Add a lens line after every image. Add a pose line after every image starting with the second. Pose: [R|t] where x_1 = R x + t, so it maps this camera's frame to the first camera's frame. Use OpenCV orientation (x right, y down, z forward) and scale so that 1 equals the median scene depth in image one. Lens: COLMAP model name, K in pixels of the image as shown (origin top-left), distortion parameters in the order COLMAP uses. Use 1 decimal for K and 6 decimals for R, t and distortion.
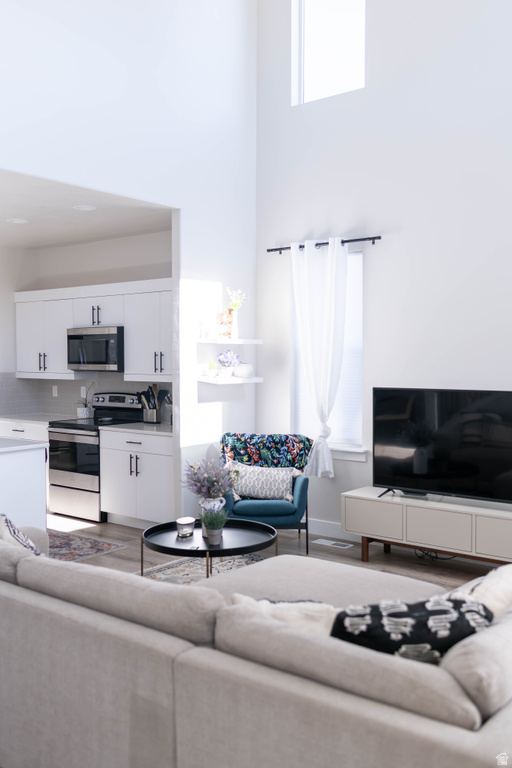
lens RADIAL K [[745.1, 0, 248.8], [0, 745.1, 386.3], [0, 0, 1]] dist [0.008261, 0.013740]
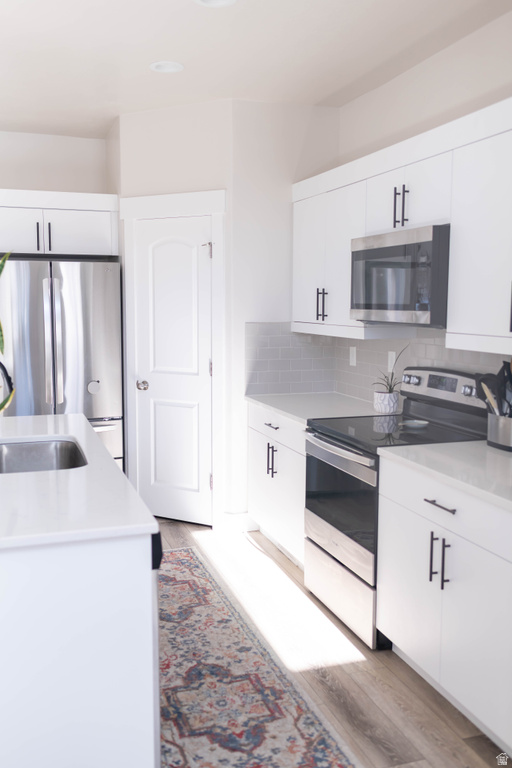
lens RADIAL K [[726.2, 0, 253.2], [0, 726.2, 385.1], [0, 0, 1]] dist [0.004751, -0.001624]
pose [[0.845271, 0.065387, -0.530322, -0.032274], [-0.025330, 0.996272, 0.082465, -0.018221], [0.533737, -0.056272, 0.843776, 0.571758]]
